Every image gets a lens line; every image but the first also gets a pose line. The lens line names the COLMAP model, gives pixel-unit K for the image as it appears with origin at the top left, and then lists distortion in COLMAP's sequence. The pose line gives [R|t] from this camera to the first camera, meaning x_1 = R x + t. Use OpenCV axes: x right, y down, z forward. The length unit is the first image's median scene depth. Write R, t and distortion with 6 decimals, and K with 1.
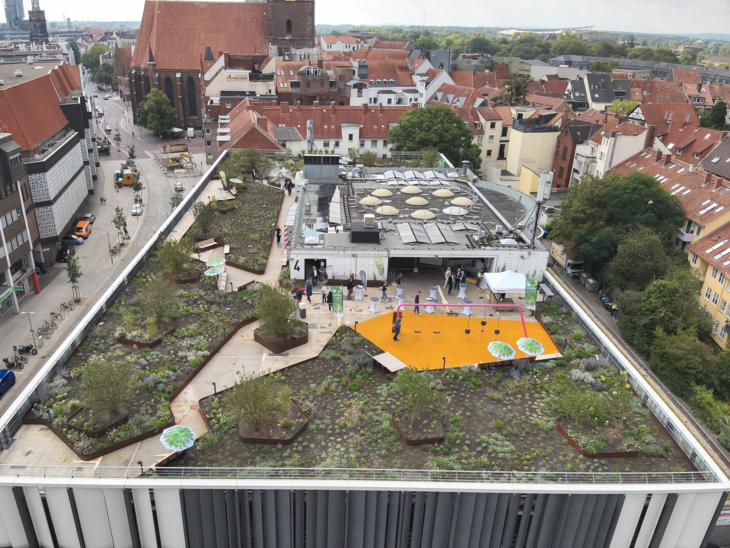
lens RADIAL K [[568.2, 0, 334.4], [0, 568.2, 276.6], [0, 0, 1]] dist [0.147804, -0.233316]
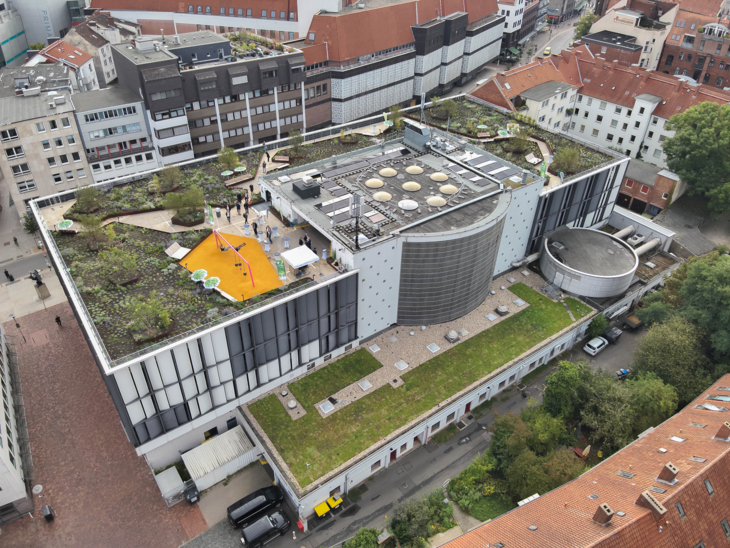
lens RADIAL K [[534.6, 0, 365.0], [0, 534.6, 274.0], [0, 0, 1]] dist [0.061535, -0.179334]
pose [[0.580682, 0.480778, -0.657009, 0.625452], [-0.328885, 0.876756, 0.350904, -0.227362], [0.744744, 0.012317, 0.667237, 0.128858]]
